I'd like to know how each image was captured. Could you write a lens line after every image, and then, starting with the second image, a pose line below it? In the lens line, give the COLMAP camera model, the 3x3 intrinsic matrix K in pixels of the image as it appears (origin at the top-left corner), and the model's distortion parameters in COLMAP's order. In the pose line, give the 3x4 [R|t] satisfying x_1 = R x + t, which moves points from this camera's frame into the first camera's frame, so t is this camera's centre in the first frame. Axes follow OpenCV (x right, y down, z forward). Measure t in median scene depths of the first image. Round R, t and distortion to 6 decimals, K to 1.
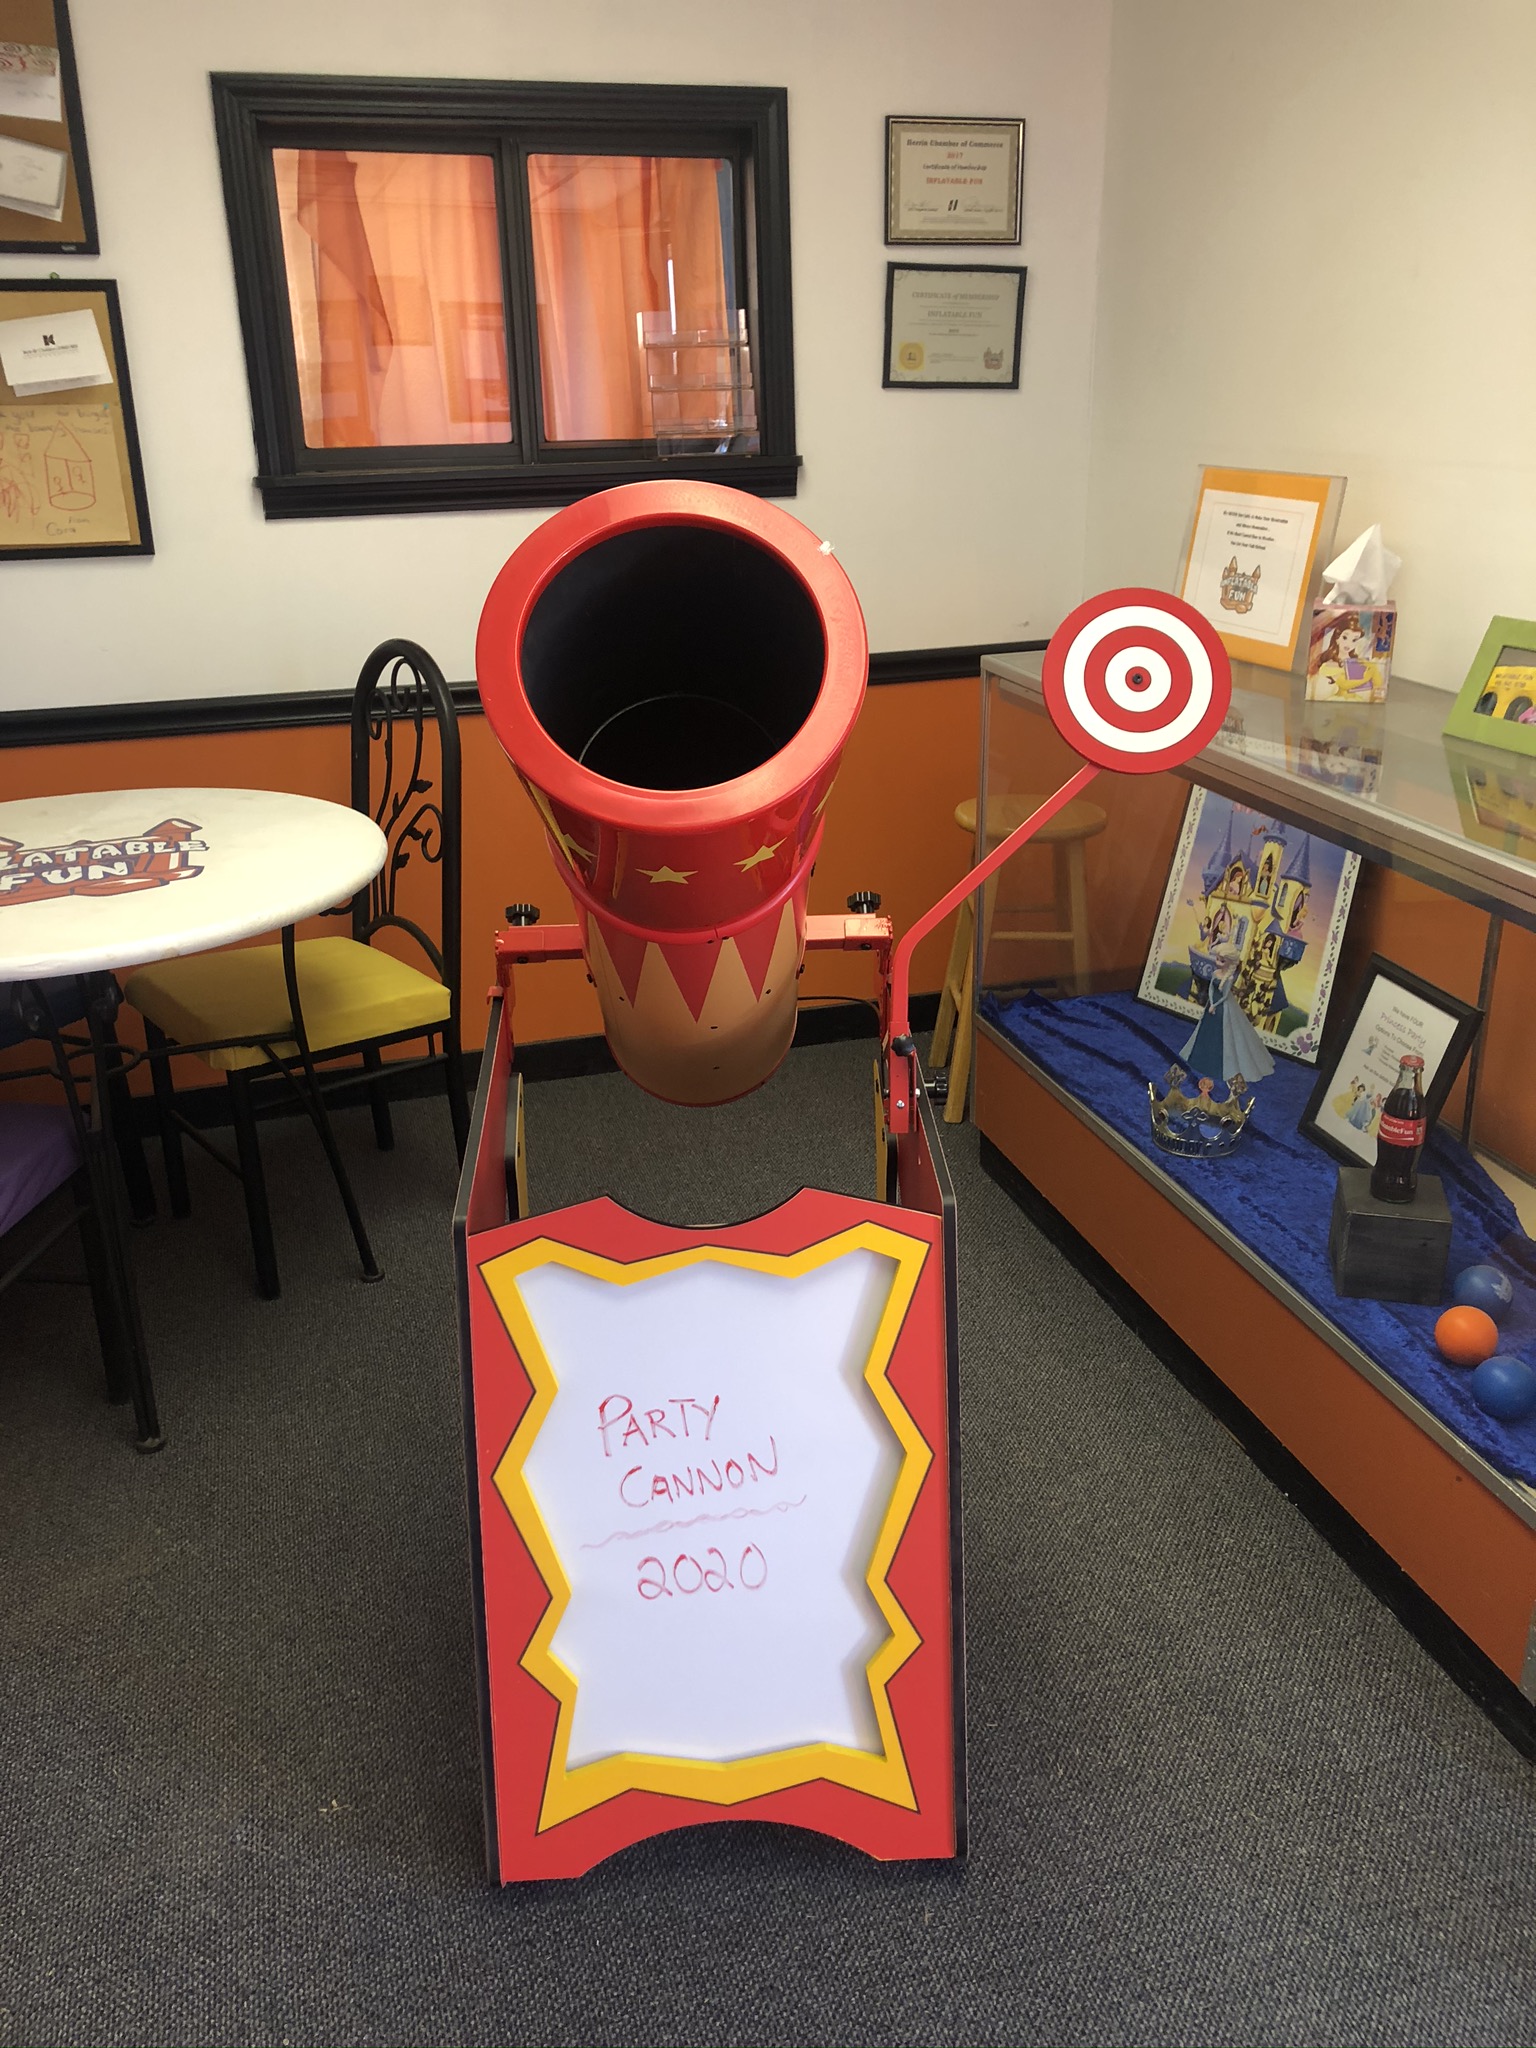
lens RADIAL K [[1732.8, 0, 756.1], [0, 1732.8, 1023.1], [0, 0, 1]] dist [0.024252, 0.025090]
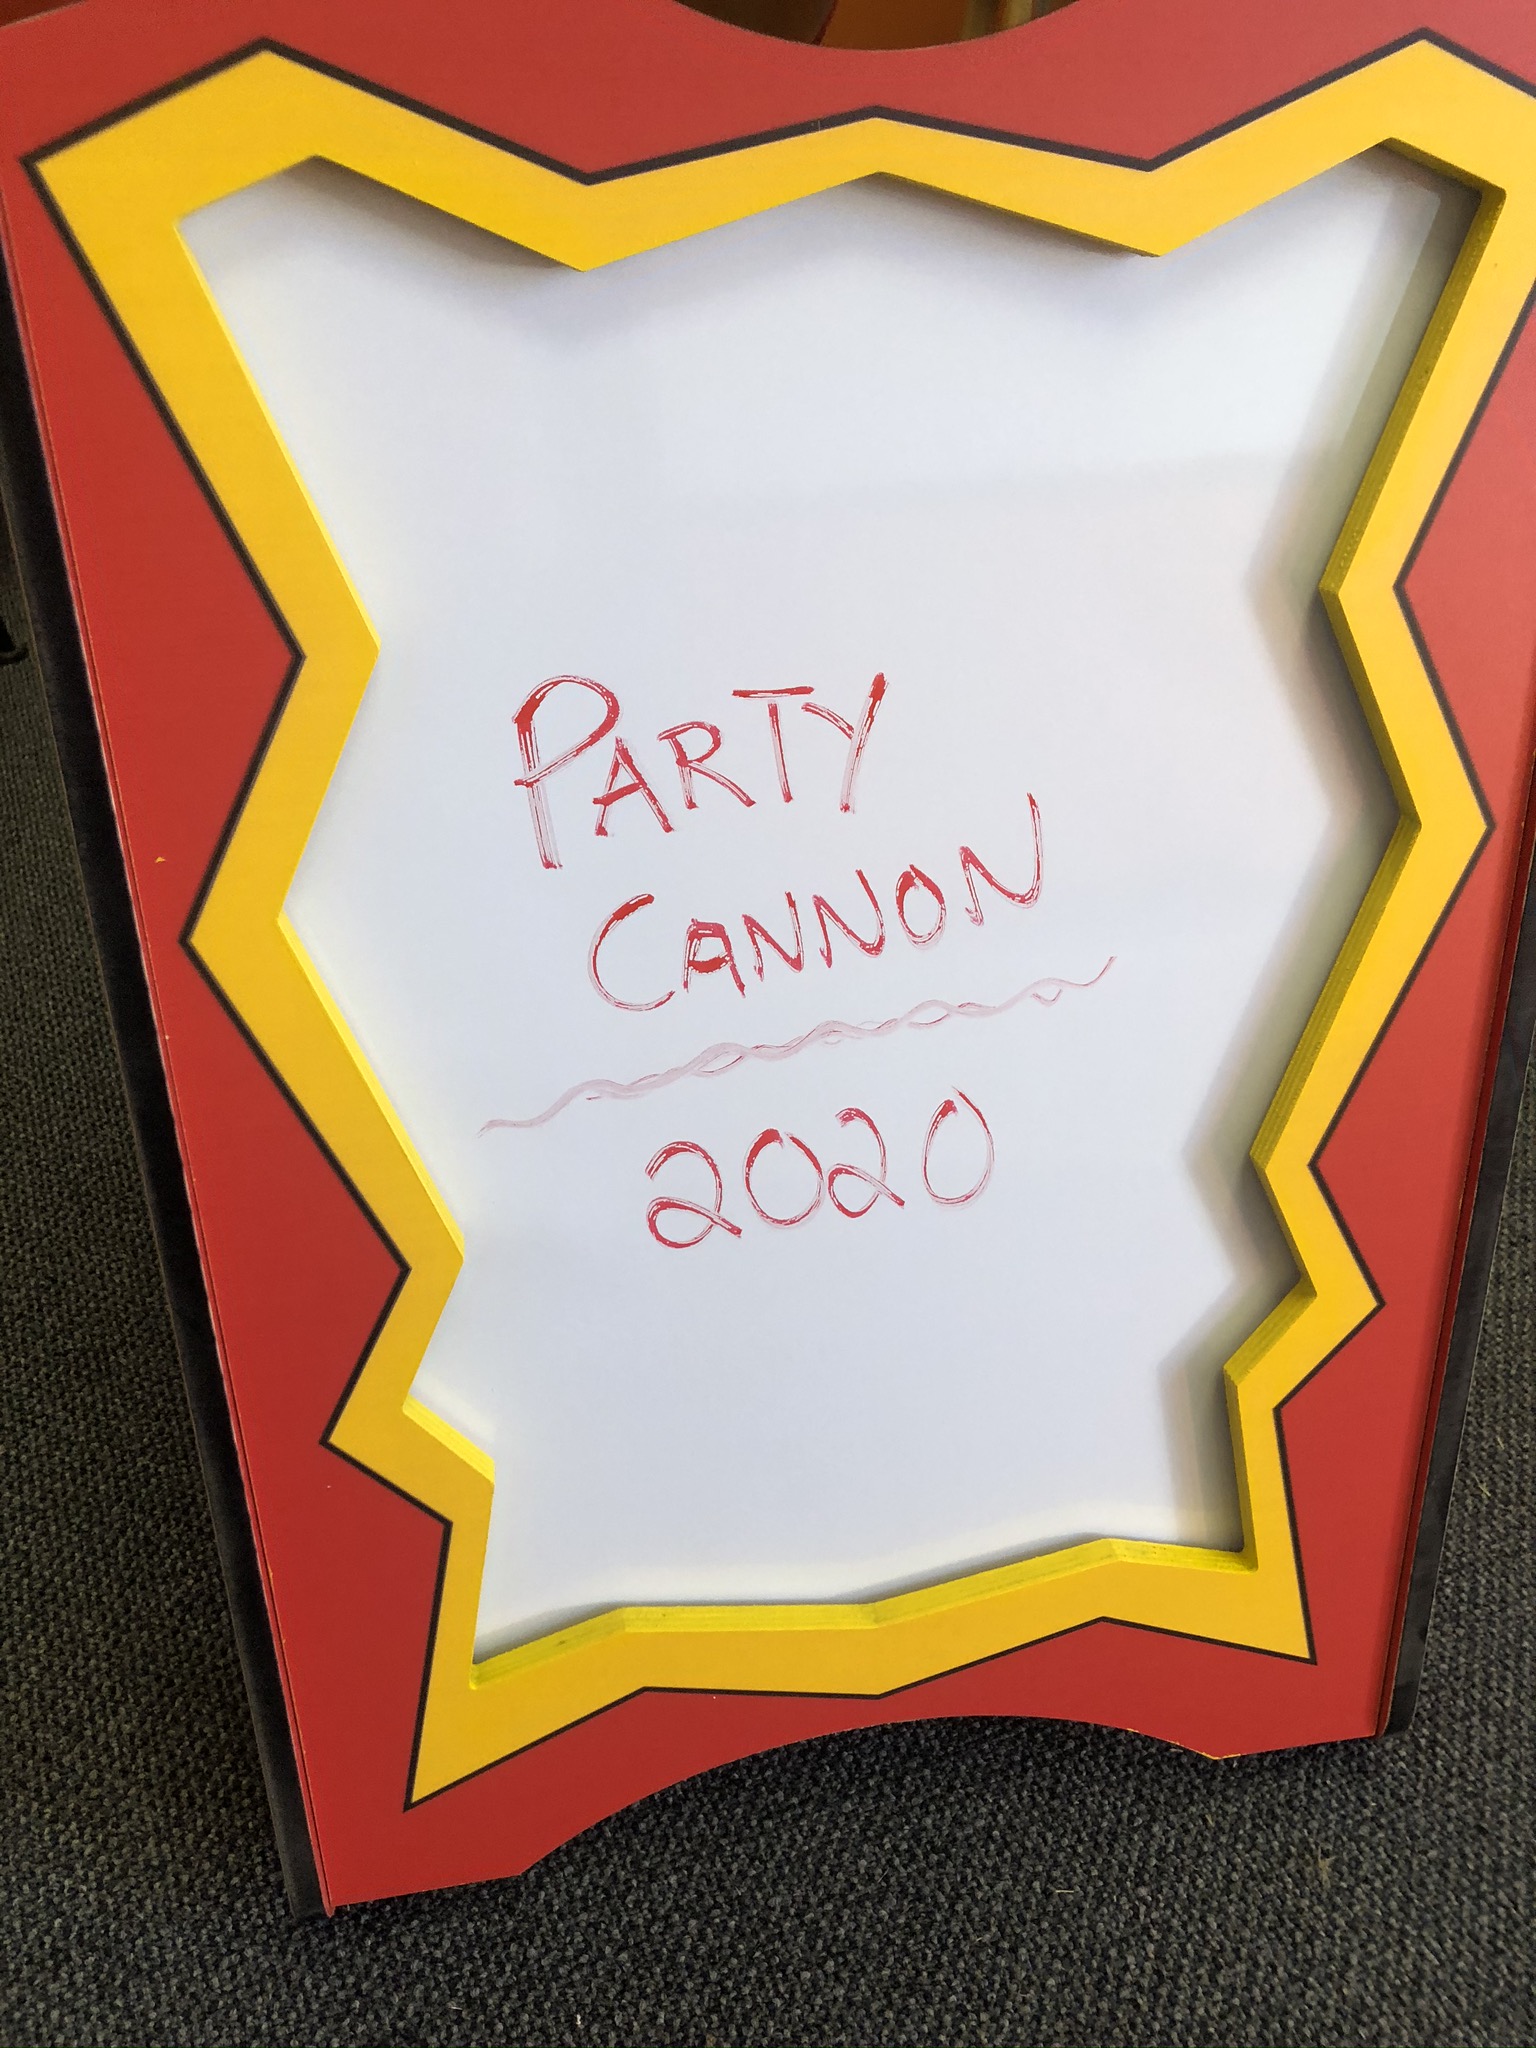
lens RADIAL K [[1732.8, 0, 803.8], [0, 1732.8, 996.9], [0, 0, 1]] dist [0.024252, 0.025090]
pose [[0.991124, -0.043227, 0.125717, -0.078809], [0.006982, 0.961280, 0.275484, 0.179554], [-0.132758, -0.272161, 0.953050, 0.661002]]
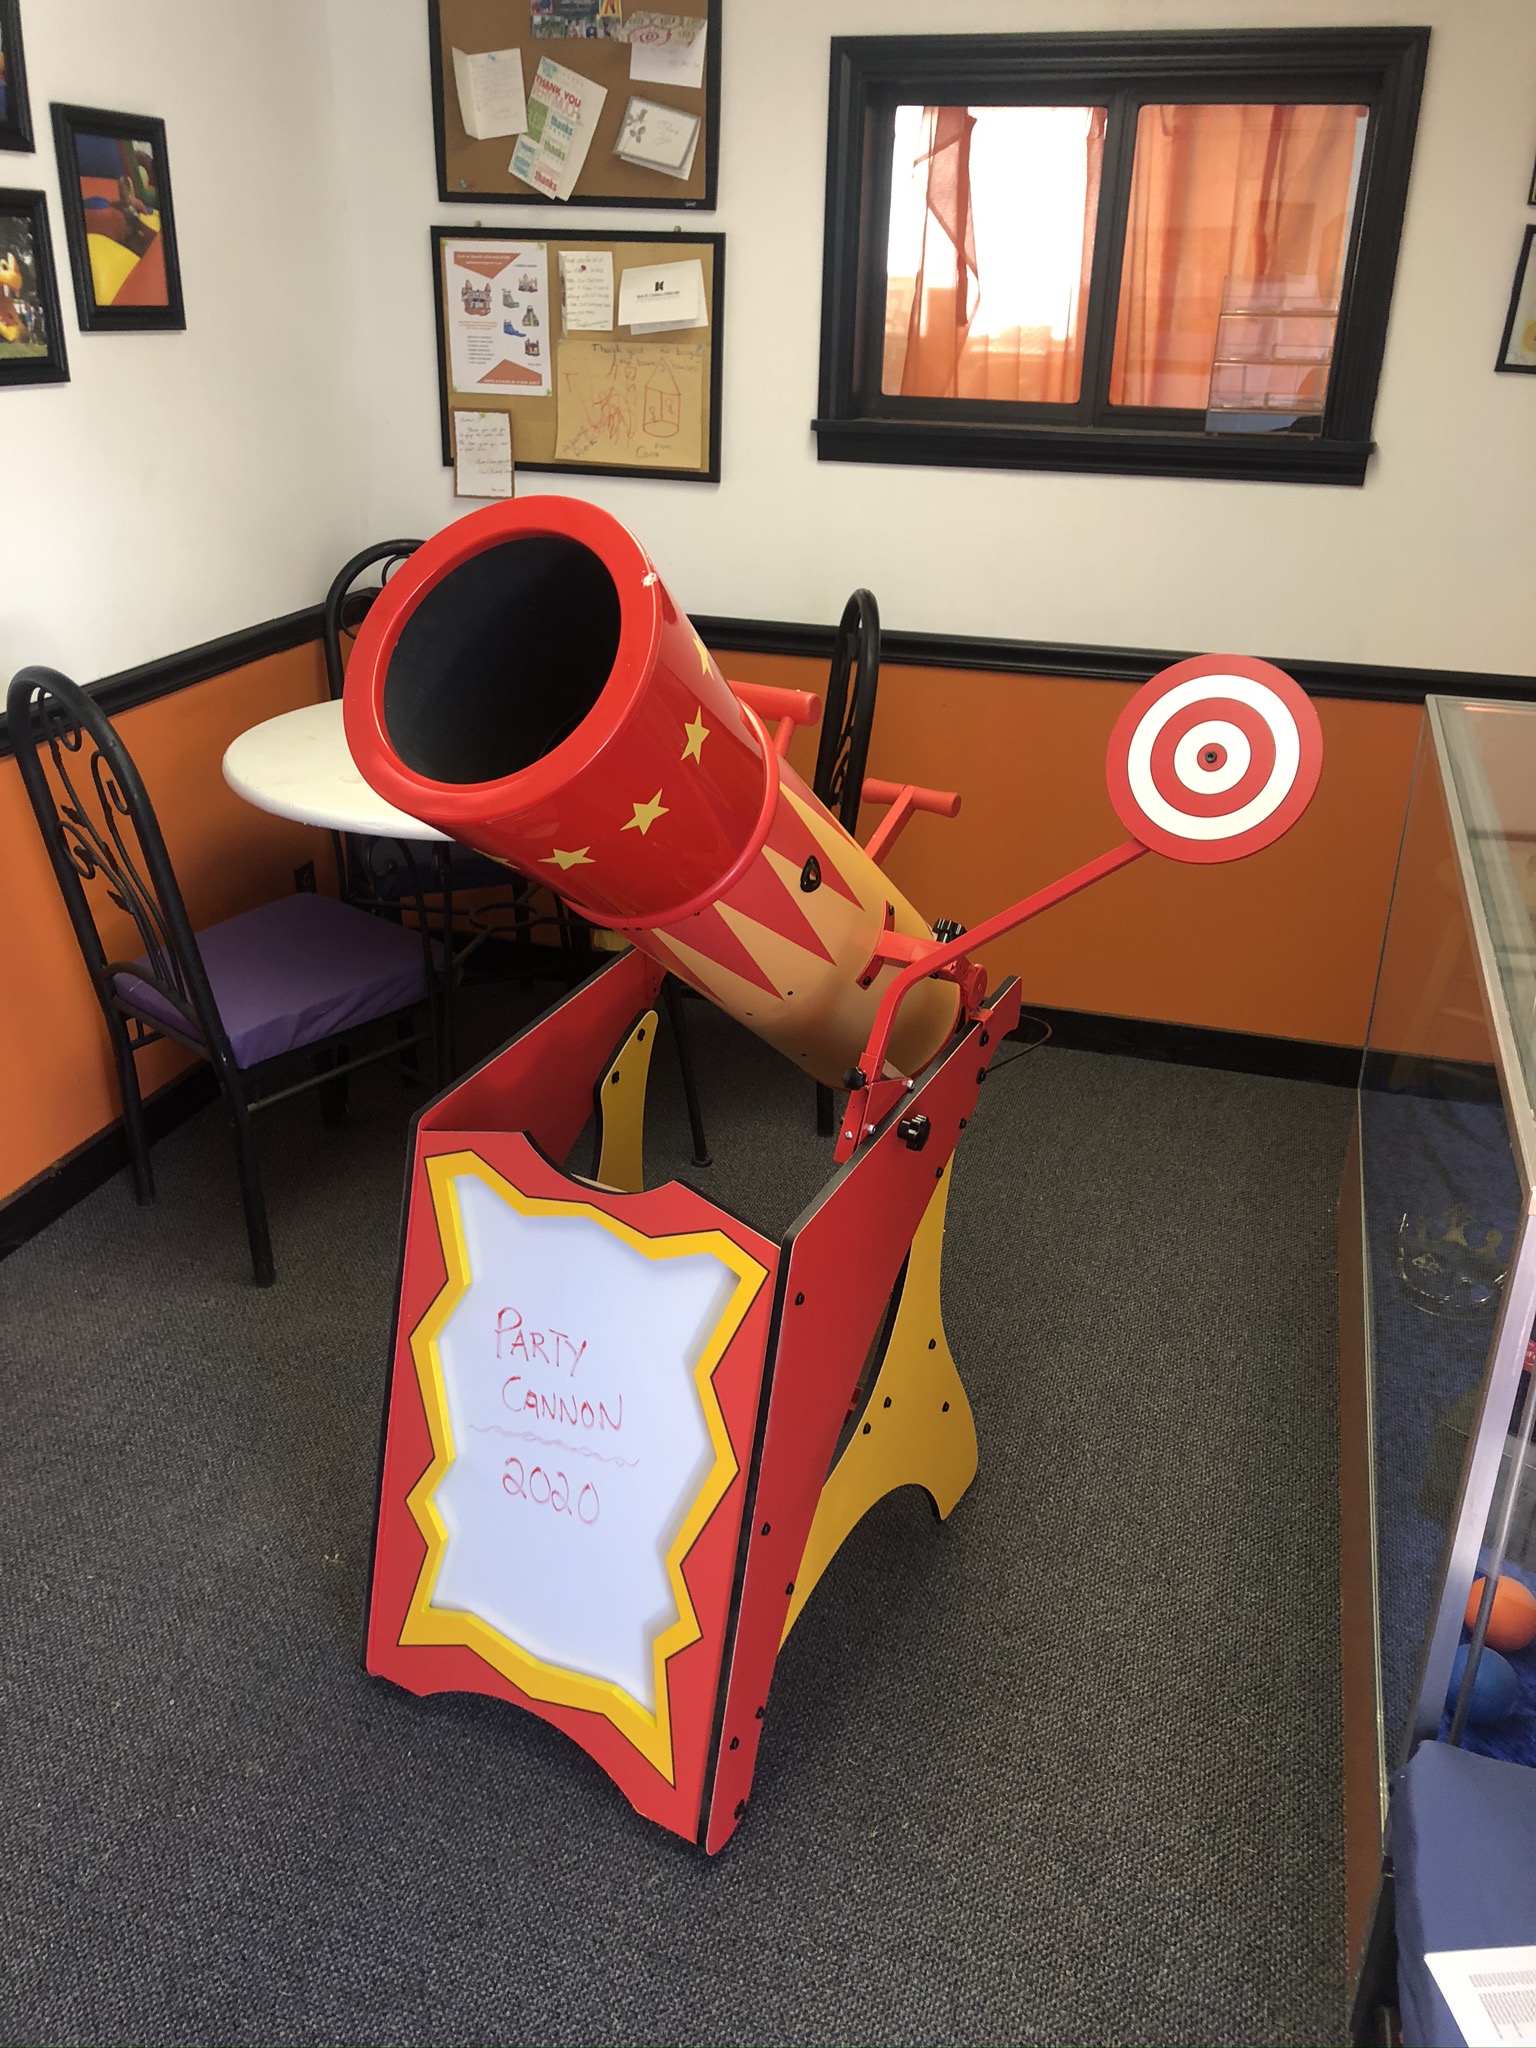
lens RADIAL K [[1732.8, 0, 774.3], [0, 1732.8, 1019.3], [0, 0, 1]] dist [0.024252, 0.025090]
pose [[0.829074, 0.258321, -0.495890, 0.548855], [-0.232211, 0.965855, 0.114905, -0.127398], [0.508639, 0.019886, 0.860750, 0.124595]]
